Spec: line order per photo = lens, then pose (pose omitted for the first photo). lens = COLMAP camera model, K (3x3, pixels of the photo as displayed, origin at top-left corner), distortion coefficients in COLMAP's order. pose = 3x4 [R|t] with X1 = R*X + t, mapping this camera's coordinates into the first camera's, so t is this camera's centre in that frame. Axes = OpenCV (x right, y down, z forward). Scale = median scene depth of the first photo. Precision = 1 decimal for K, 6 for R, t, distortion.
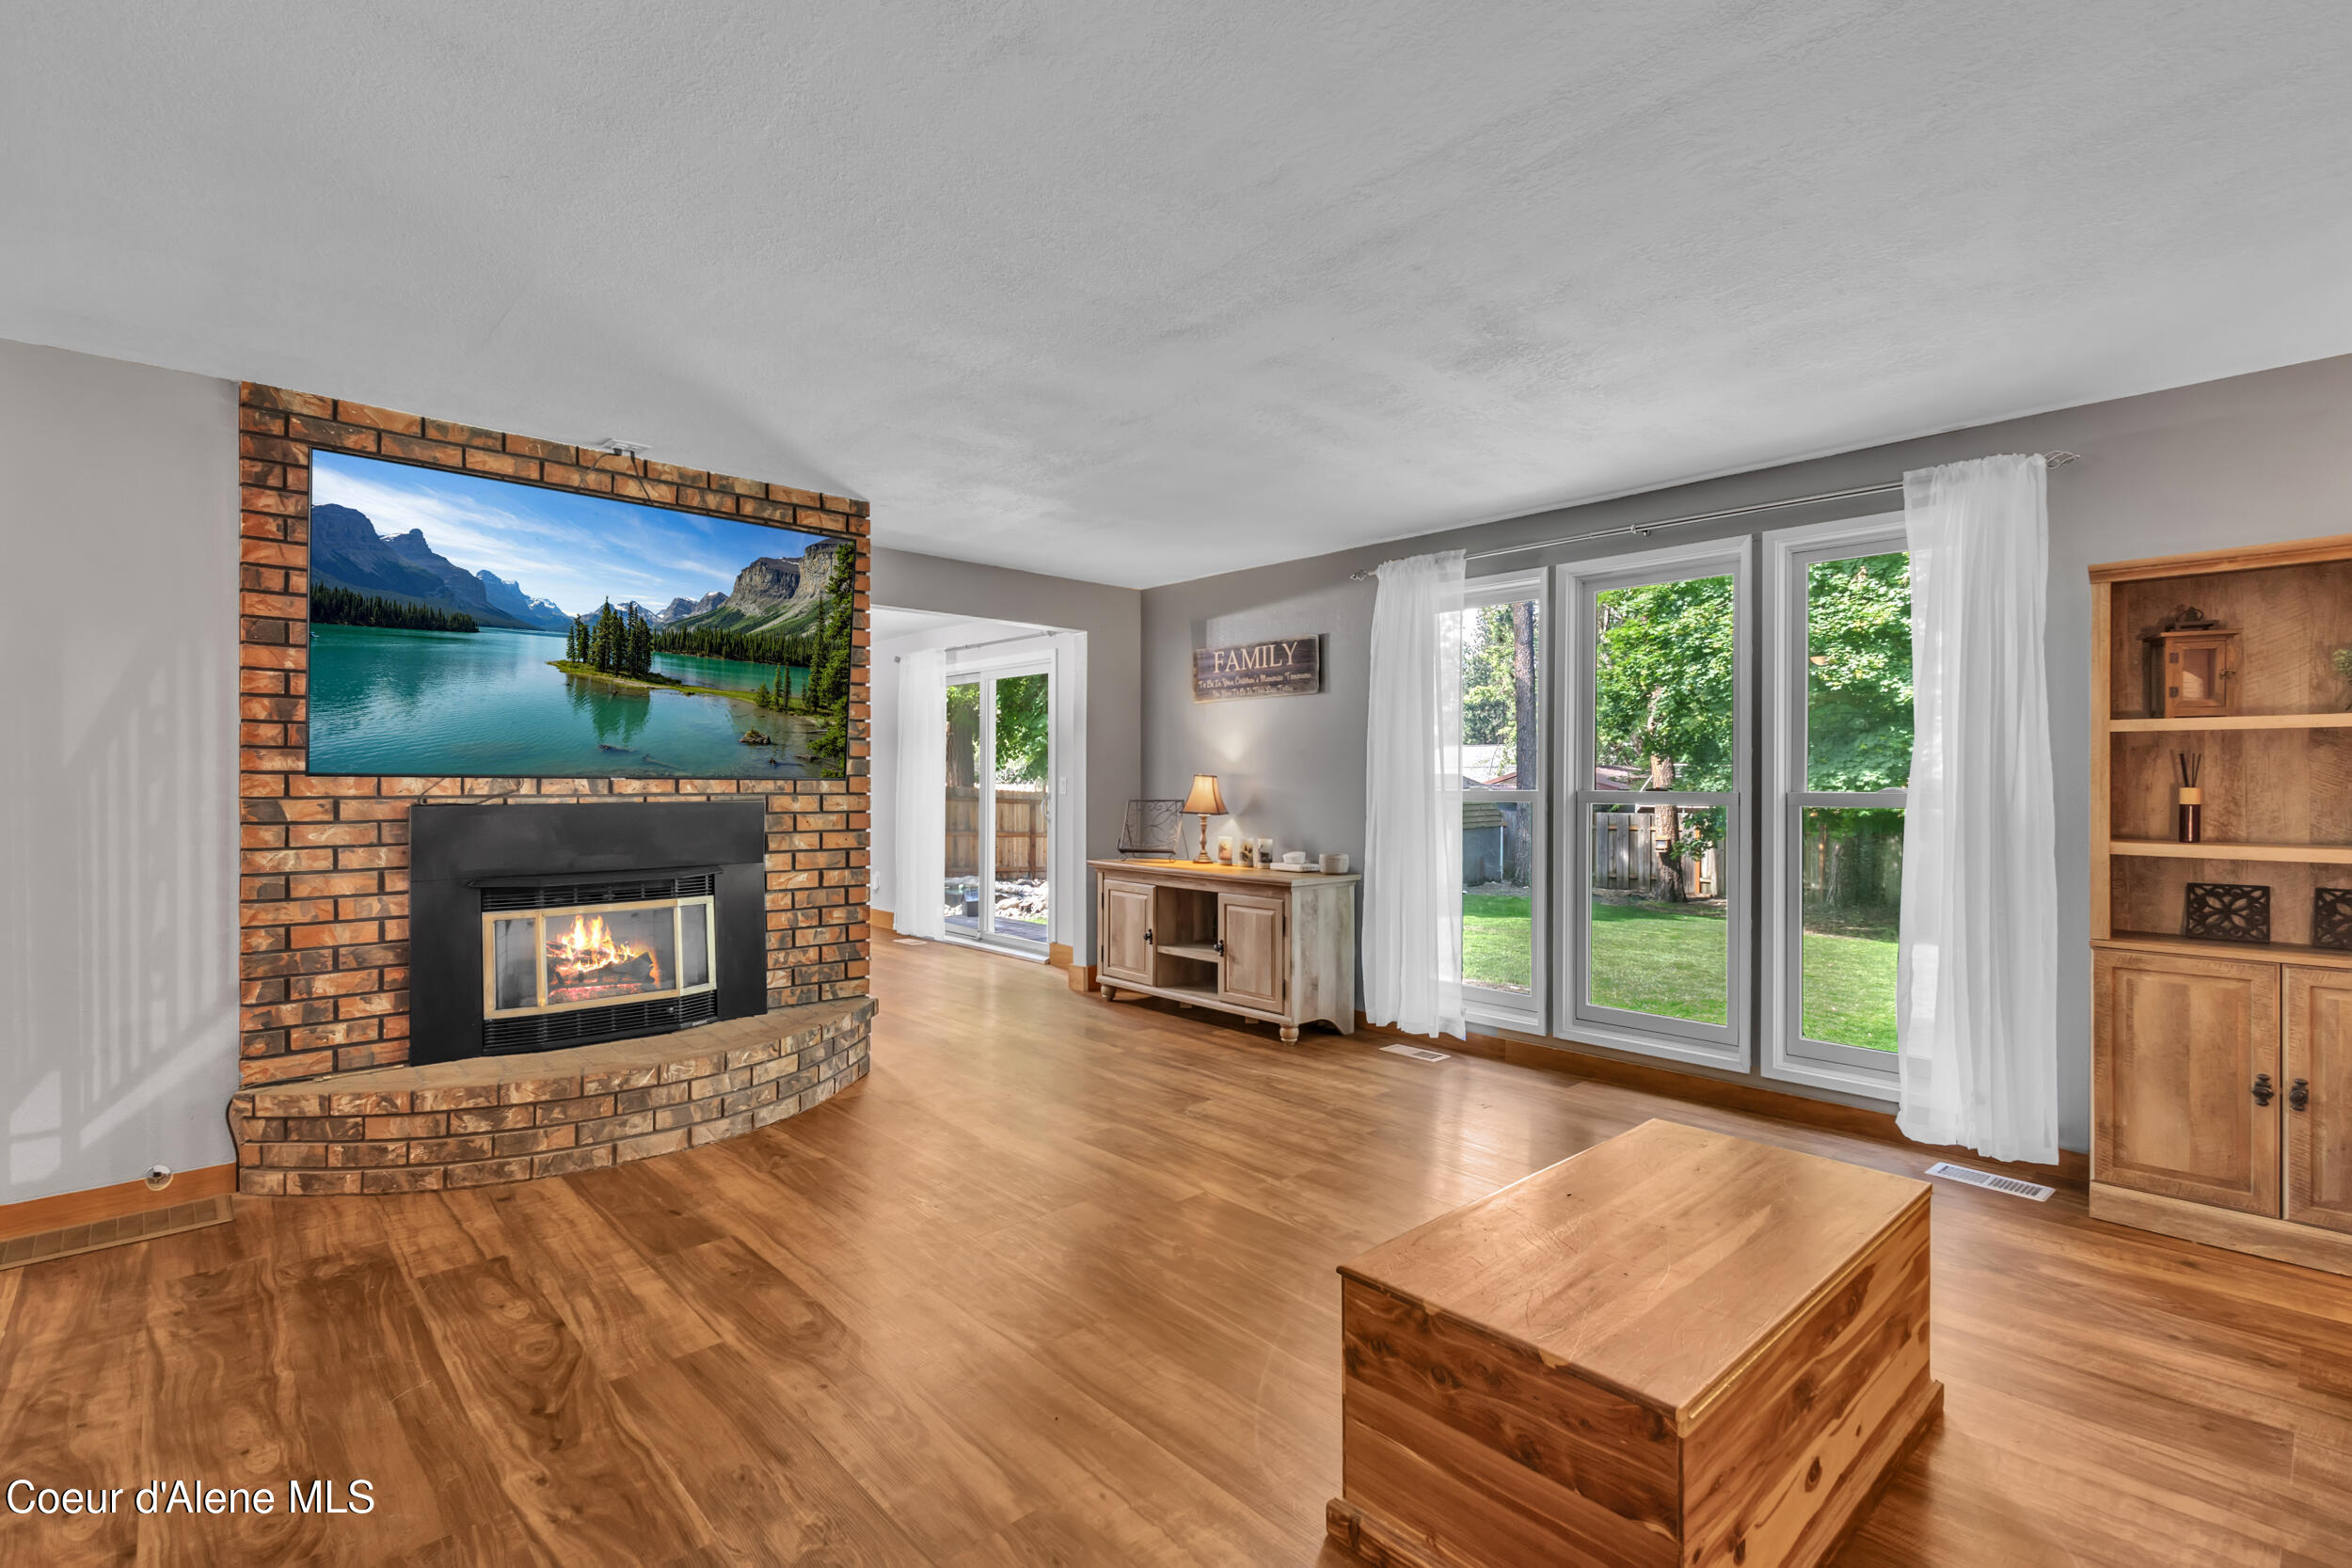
lens RADIAL K [[1104.0, 0, 1179.7], [0, 1104.0, 788.3], [0, 0, 1]] dist [0.010801, -0.000039]
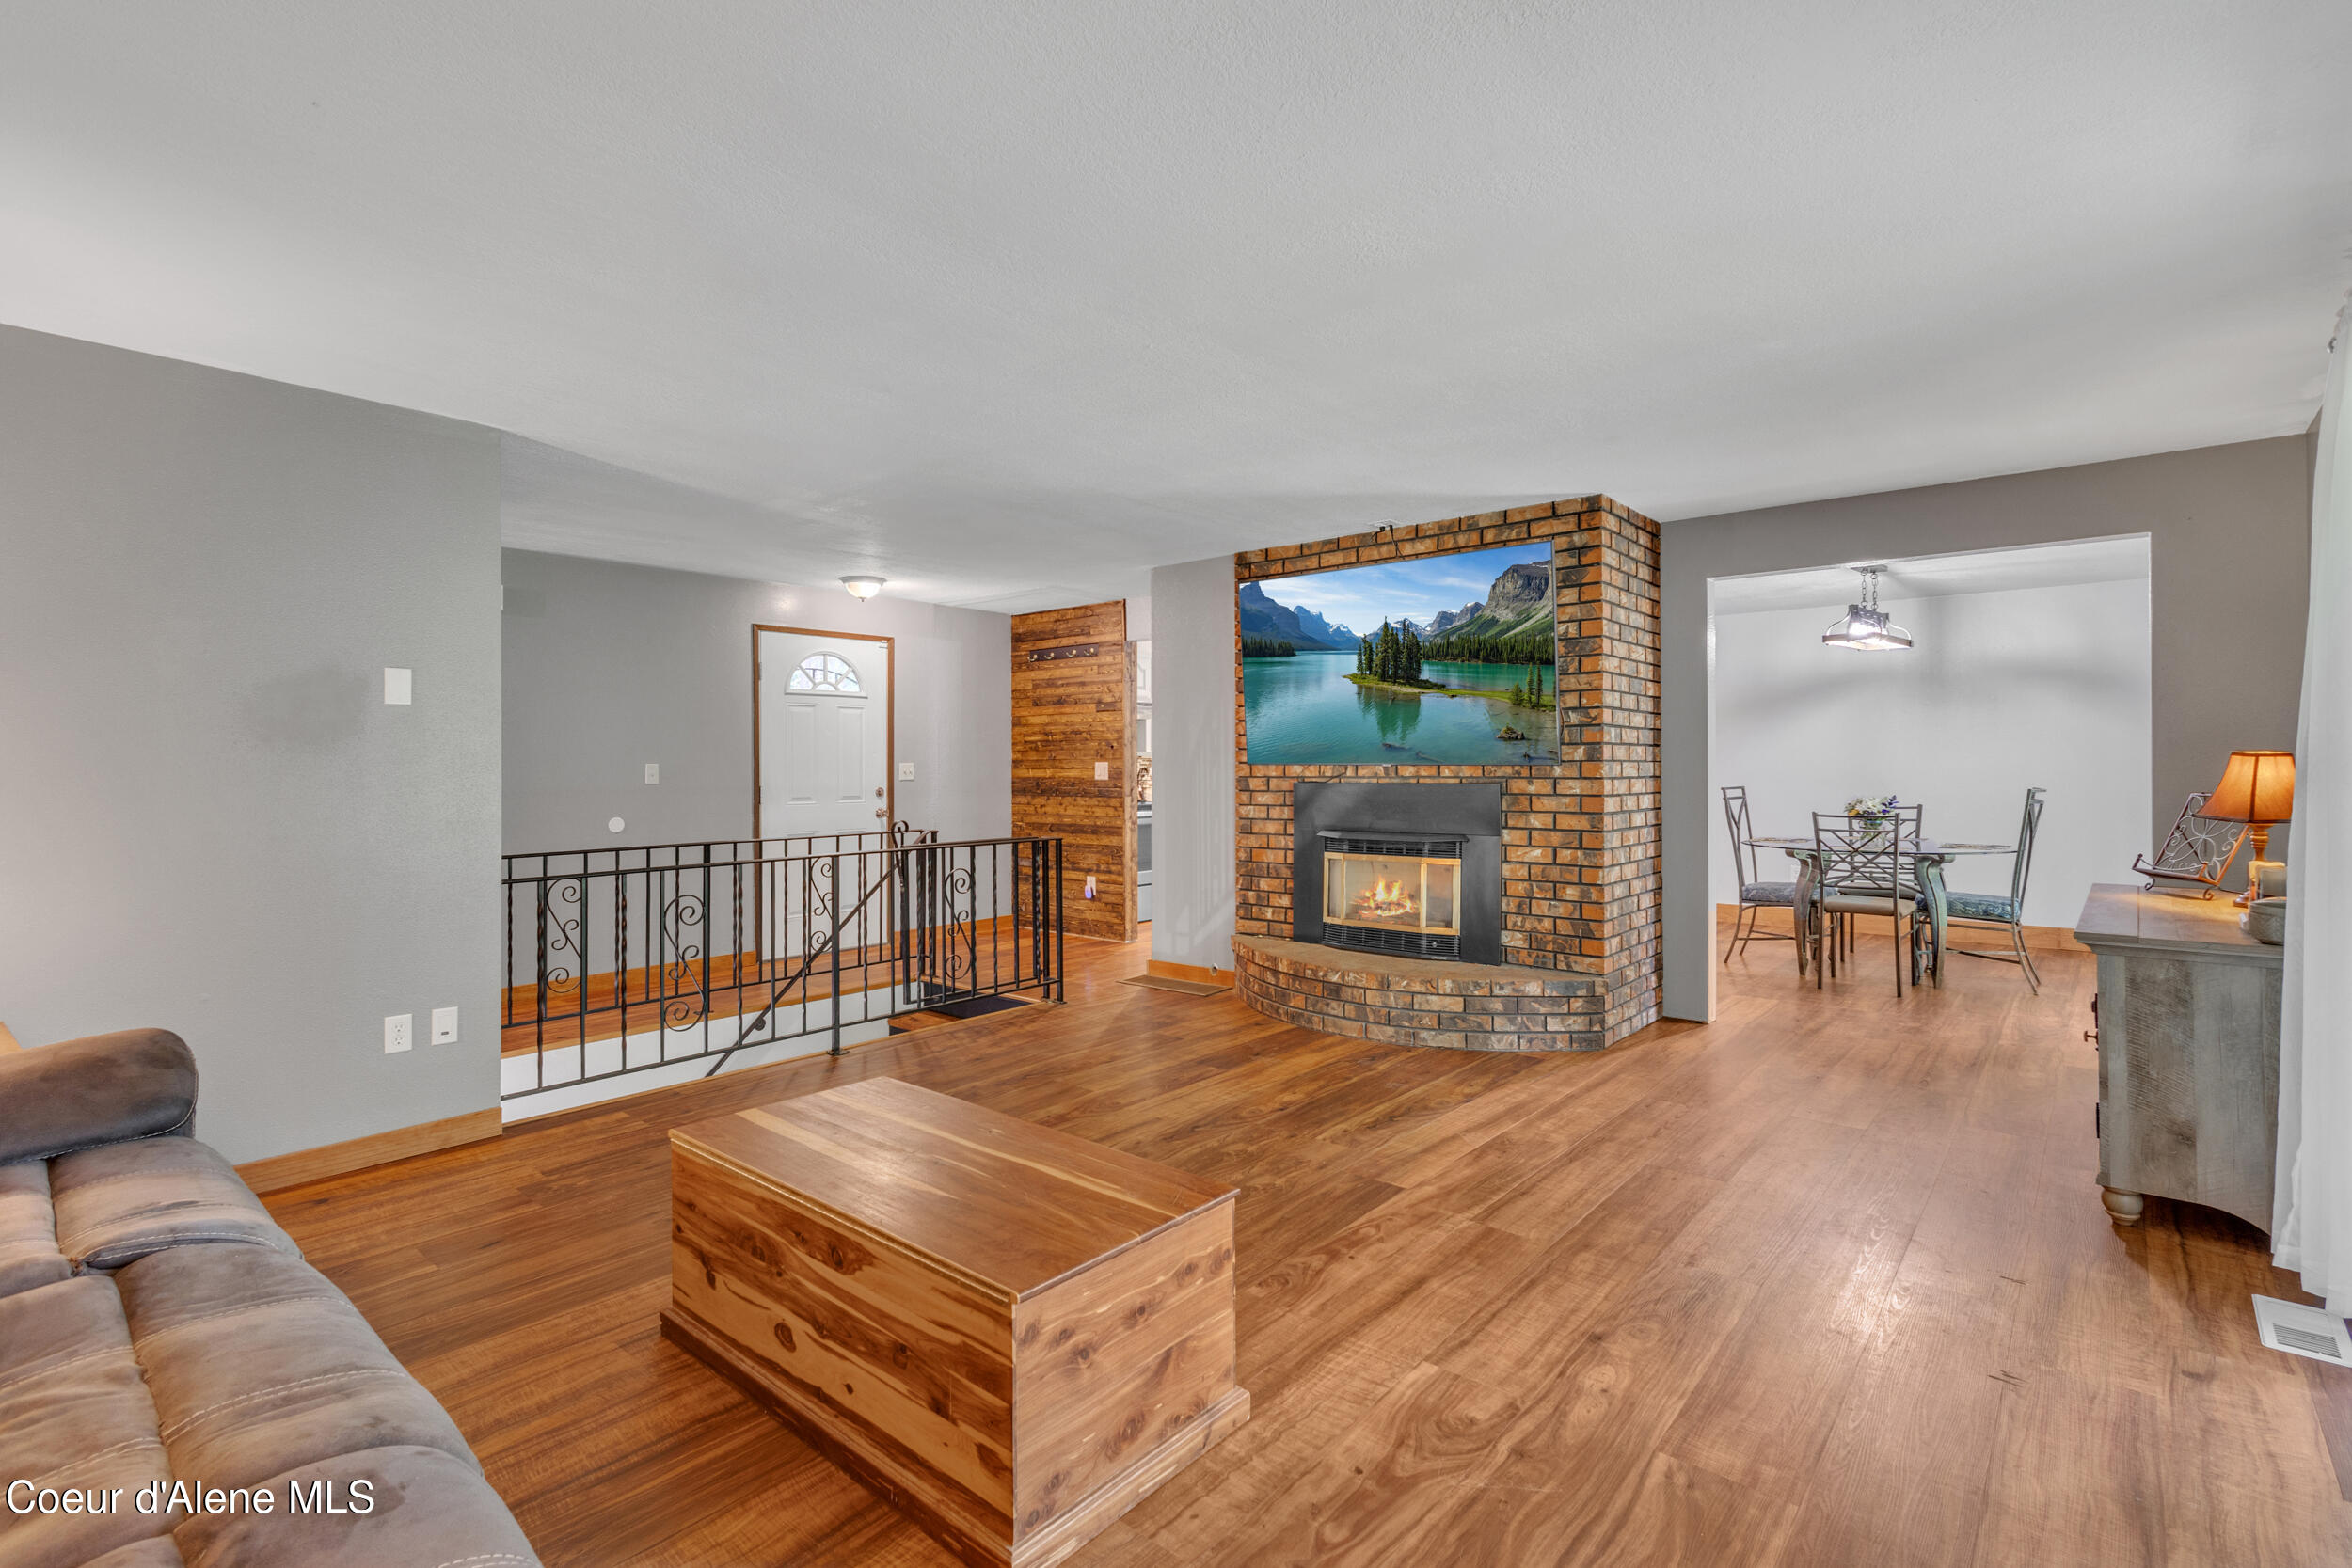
lens RADIAL K [[1104.0, 0, 1182.3], [0, 1104.0, 770.7], [0, 0, 1]] dist [0.010801, -0.000039]
pose [[0.107258, -0.002660, -0.994228, 0.817464], [-0.006880, 0.999970, -0.003417, 0.004879], [0.994207, 0.007207, 0.107237, 0.594012]]
